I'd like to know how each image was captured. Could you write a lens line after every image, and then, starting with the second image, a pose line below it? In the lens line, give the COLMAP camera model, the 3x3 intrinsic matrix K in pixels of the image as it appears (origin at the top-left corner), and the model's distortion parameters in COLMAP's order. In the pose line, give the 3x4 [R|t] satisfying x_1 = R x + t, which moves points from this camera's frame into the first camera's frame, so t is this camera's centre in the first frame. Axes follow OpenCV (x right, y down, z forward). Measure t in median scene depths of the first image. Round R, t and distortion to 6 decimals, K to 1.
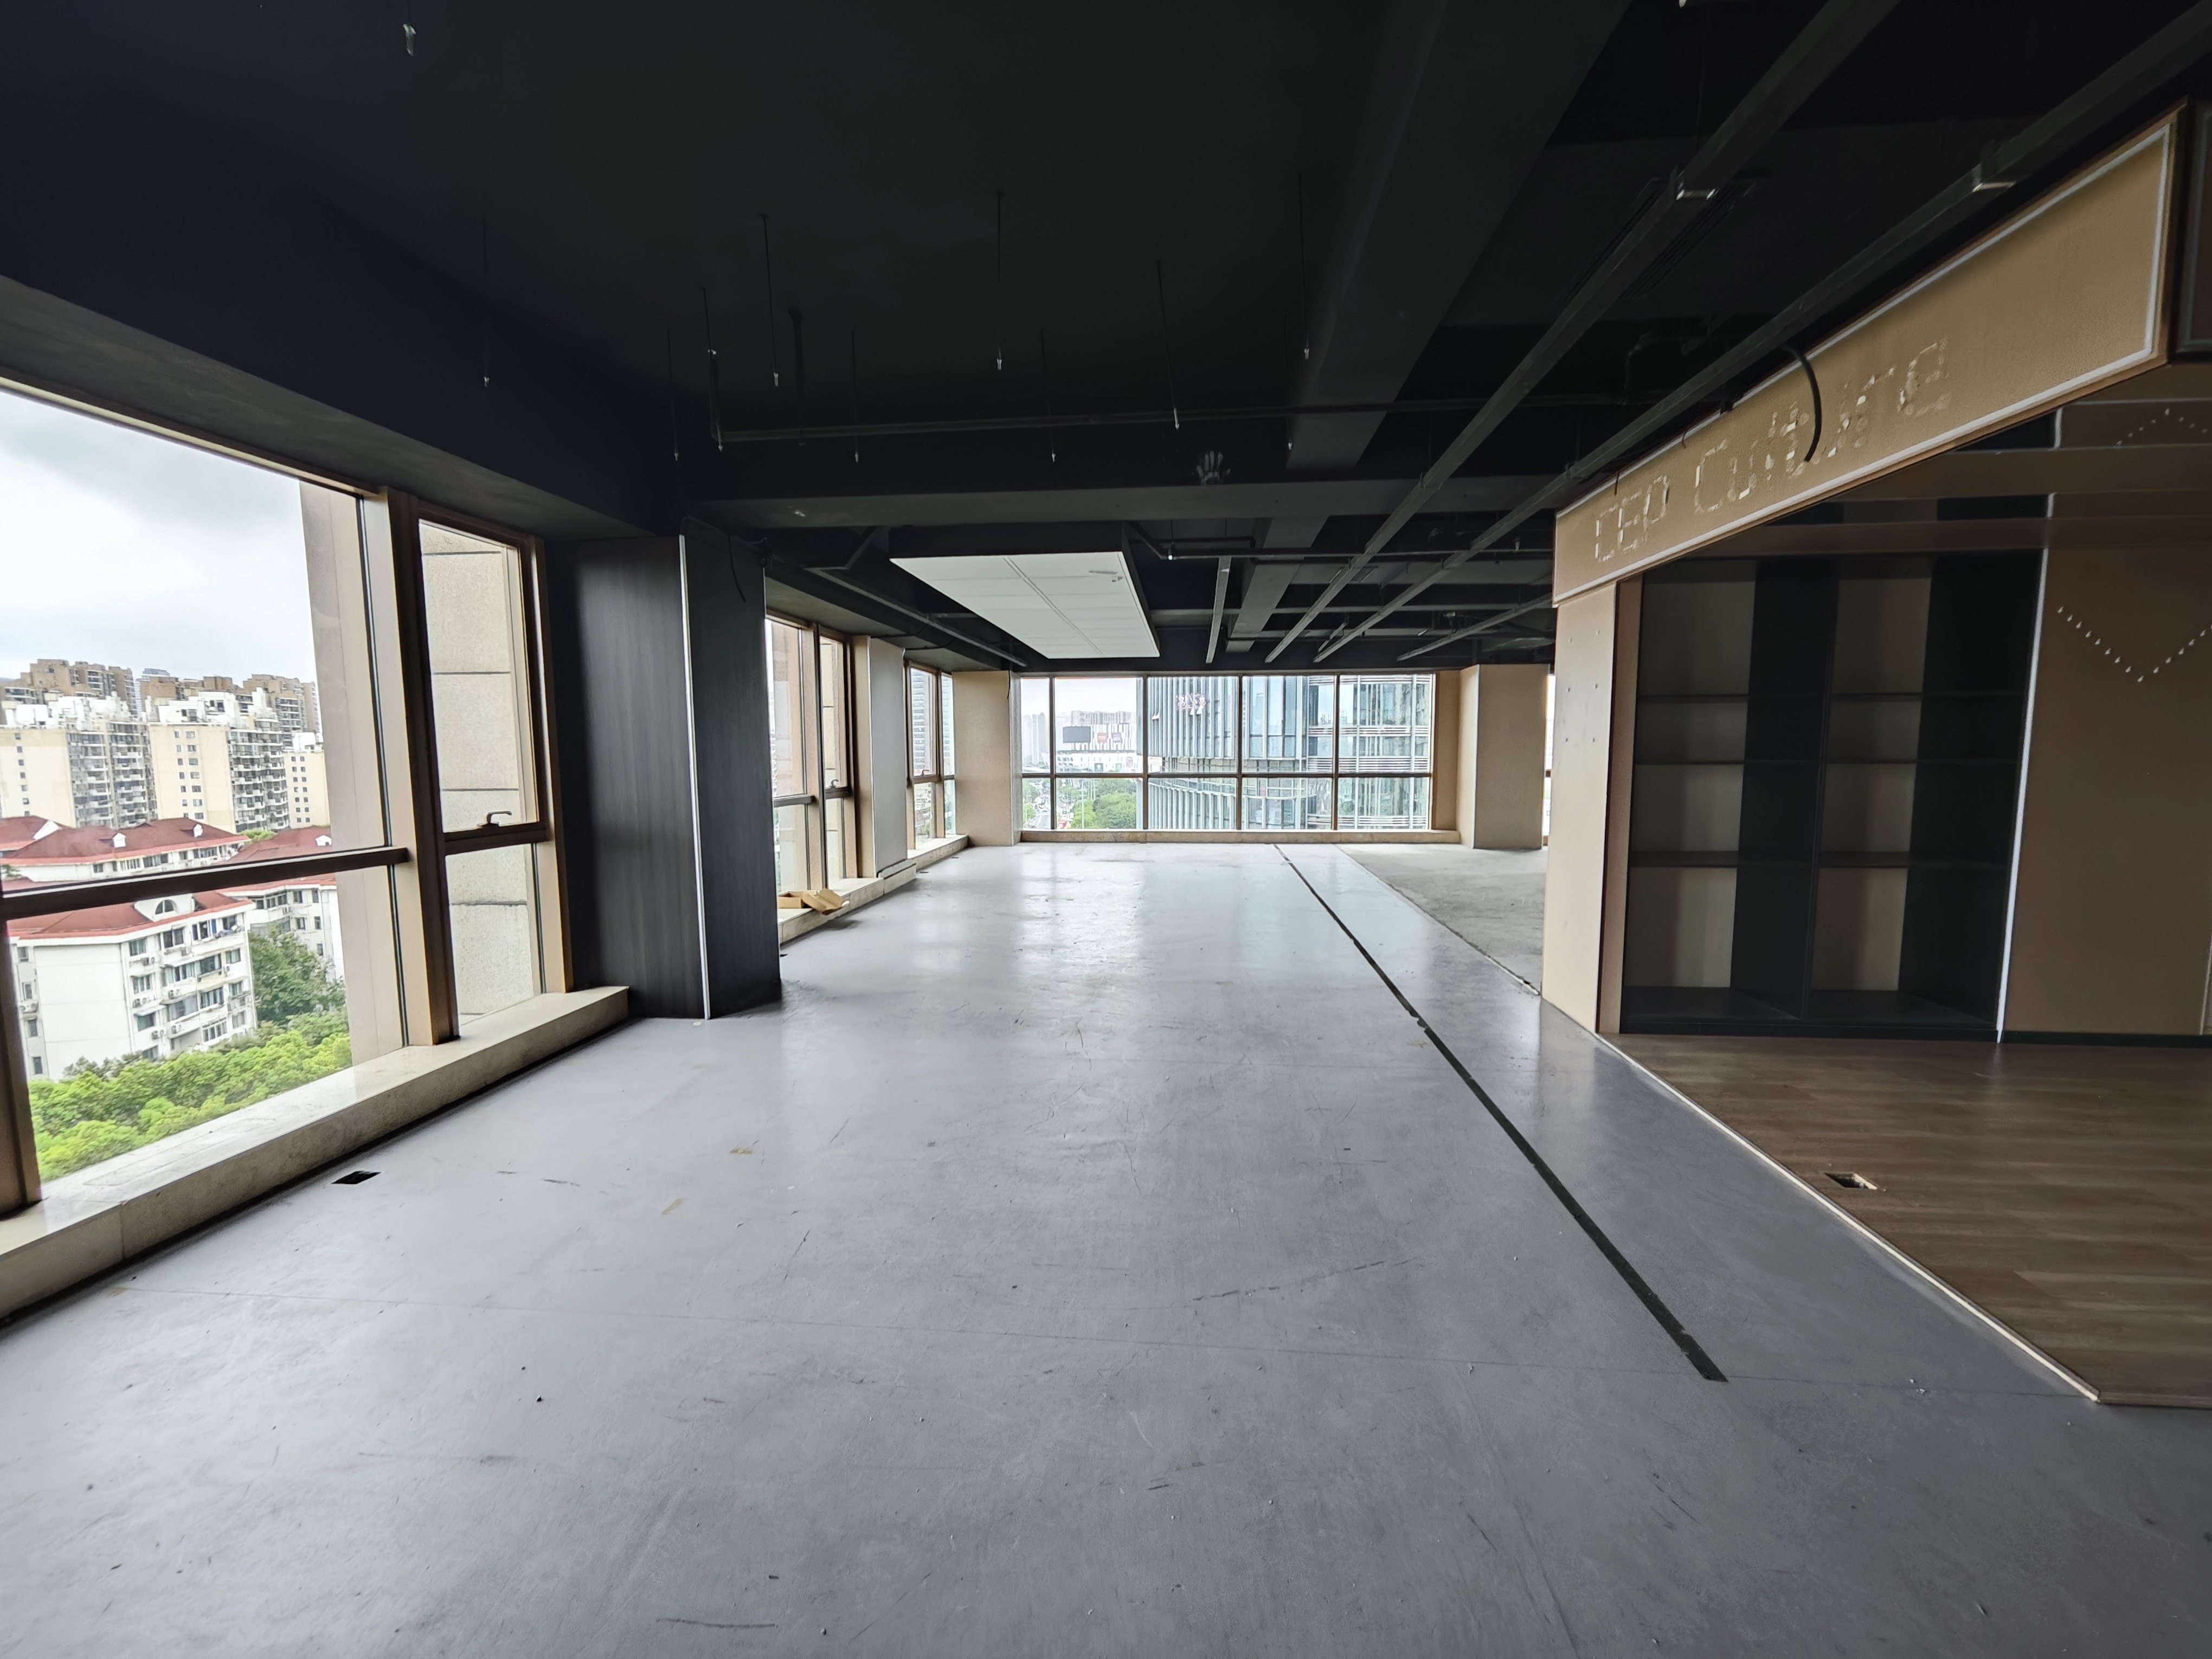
lens RADIAL K [[921.0, 0, 1106.3], [0, 921.0, 836.9], [0, 0, 1]] dist [-0.002538, 0.003643]
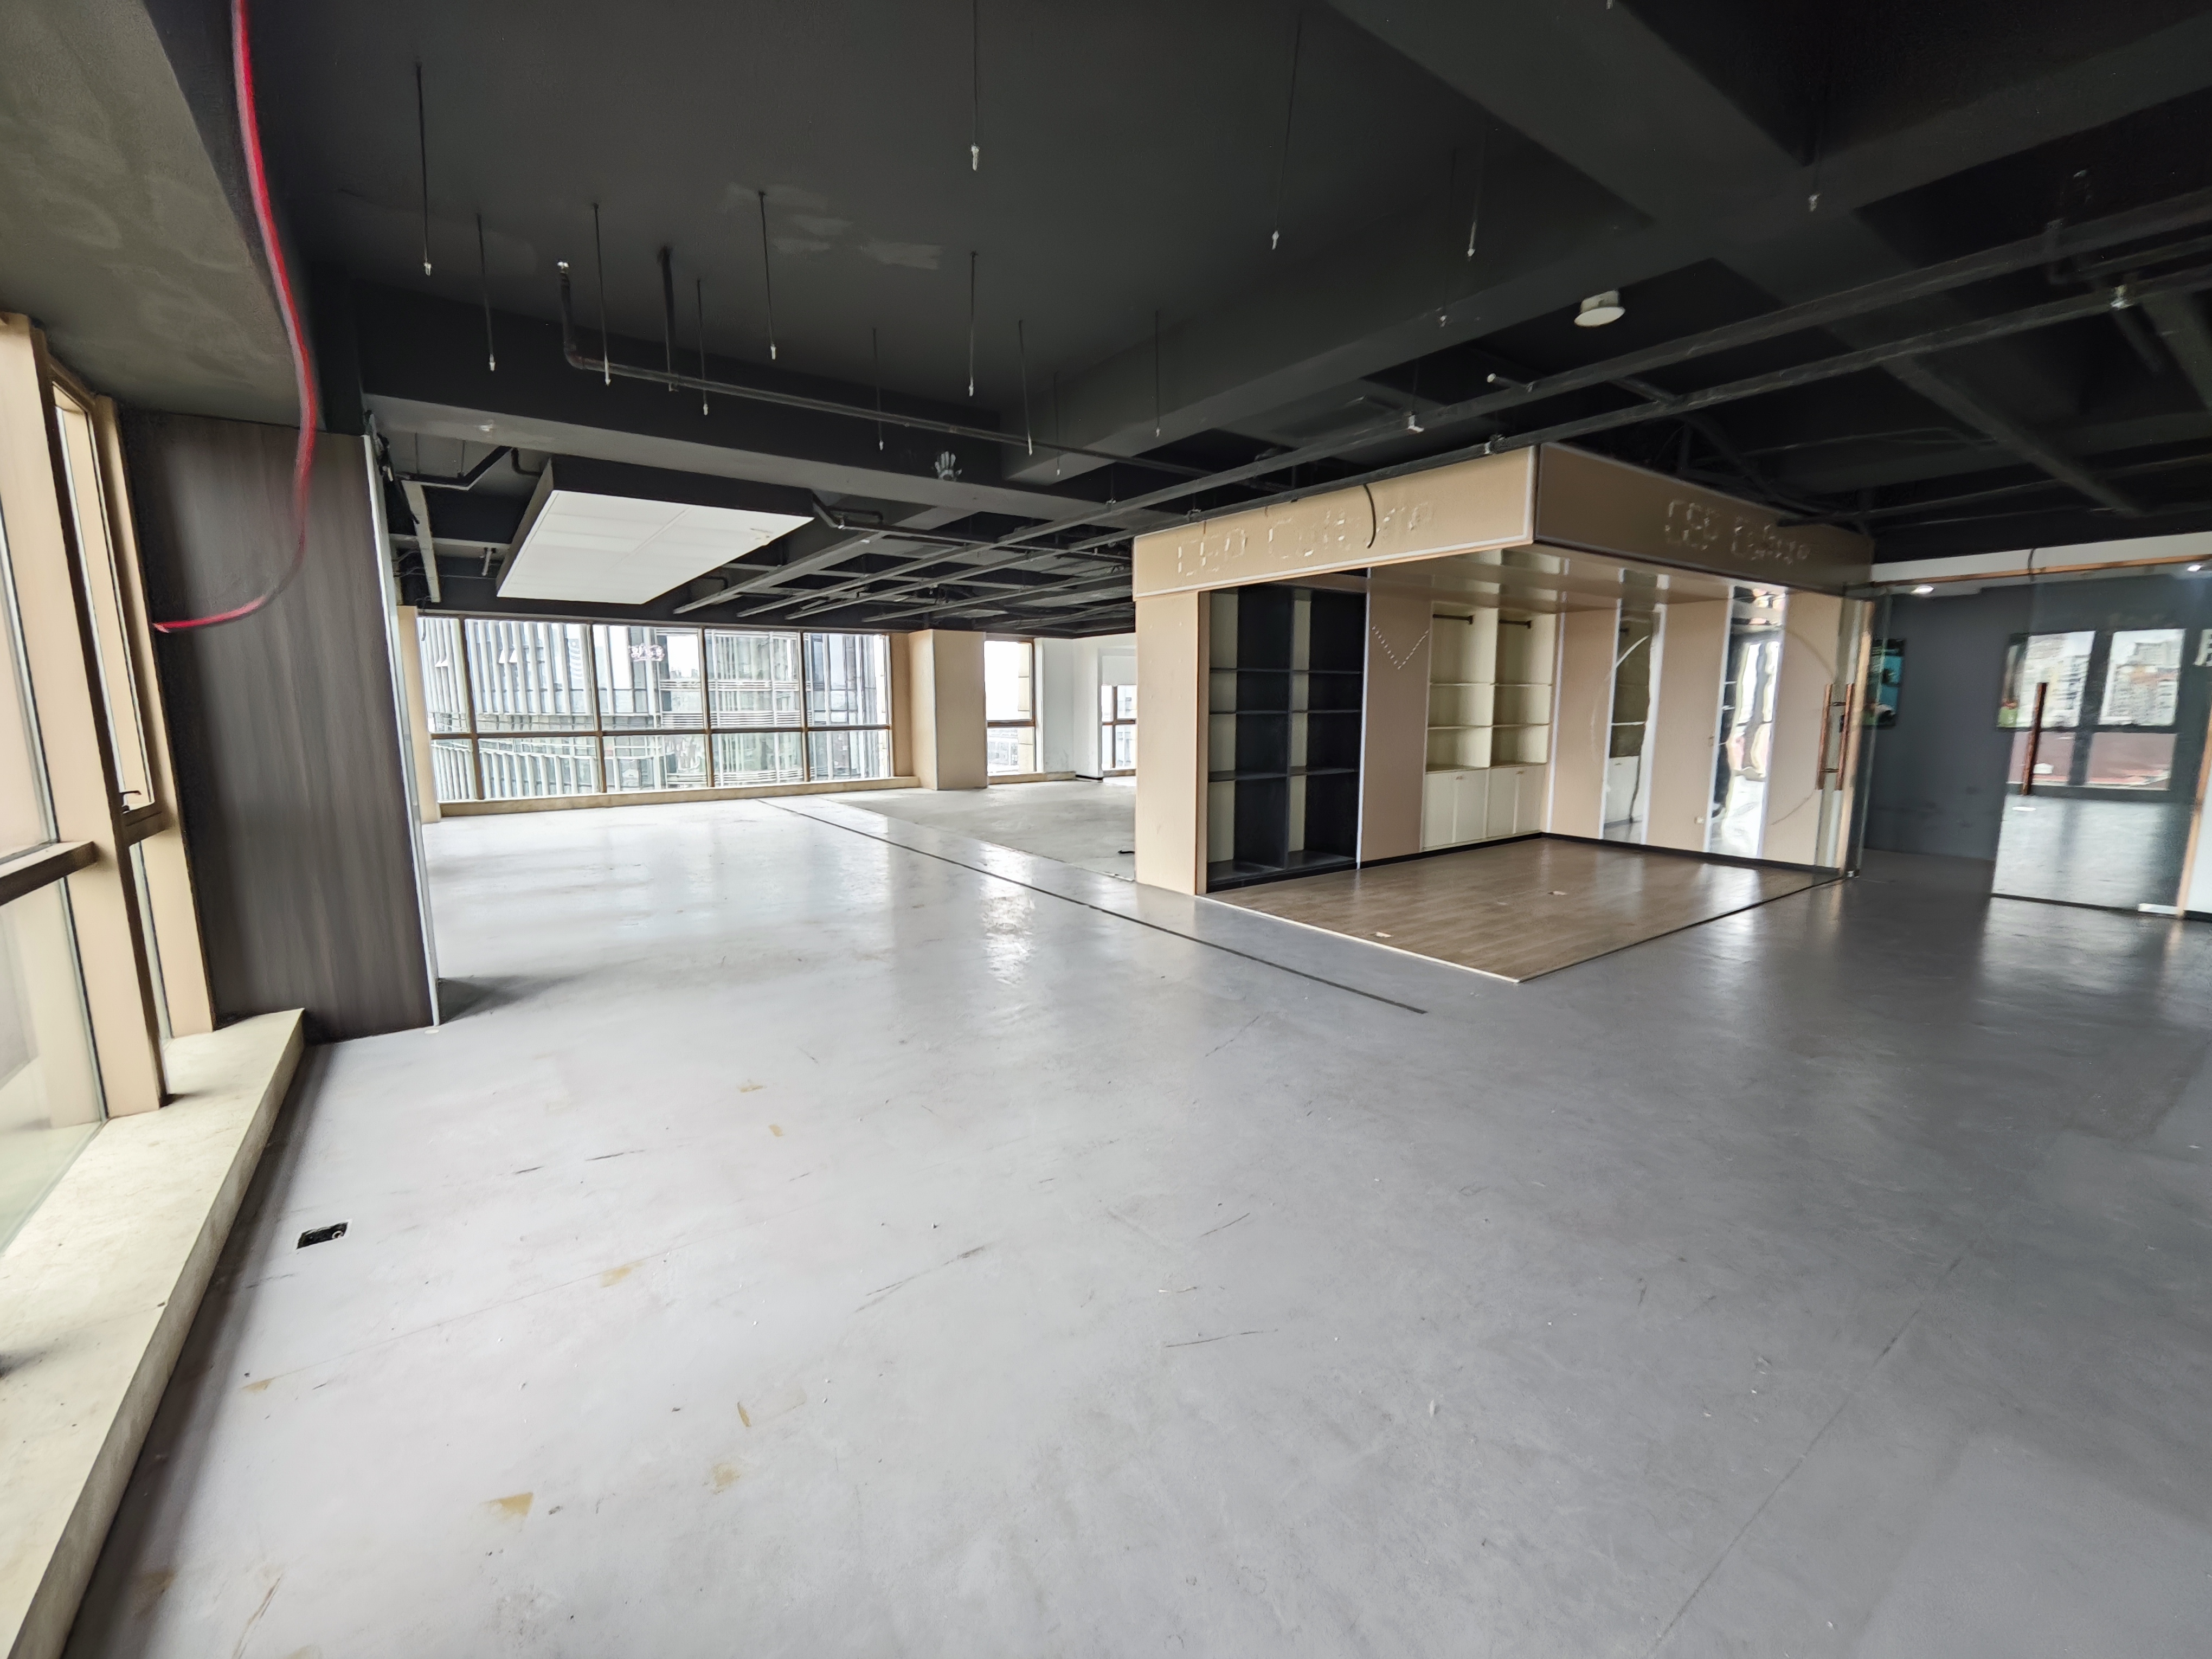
lens RADIAL K [[921.0, 0, 1106.4], [0, 921.0, 837.1], [0, 0, 1]] dist [-0.002538, 0.003643]
pose [[0.756416, -0.092774, 0.647478, -0.452047], [0.061263, 0.995587, 0.071083, 0.003397], [-0.651216, -0.014102, 0.758761, -0.035350]]
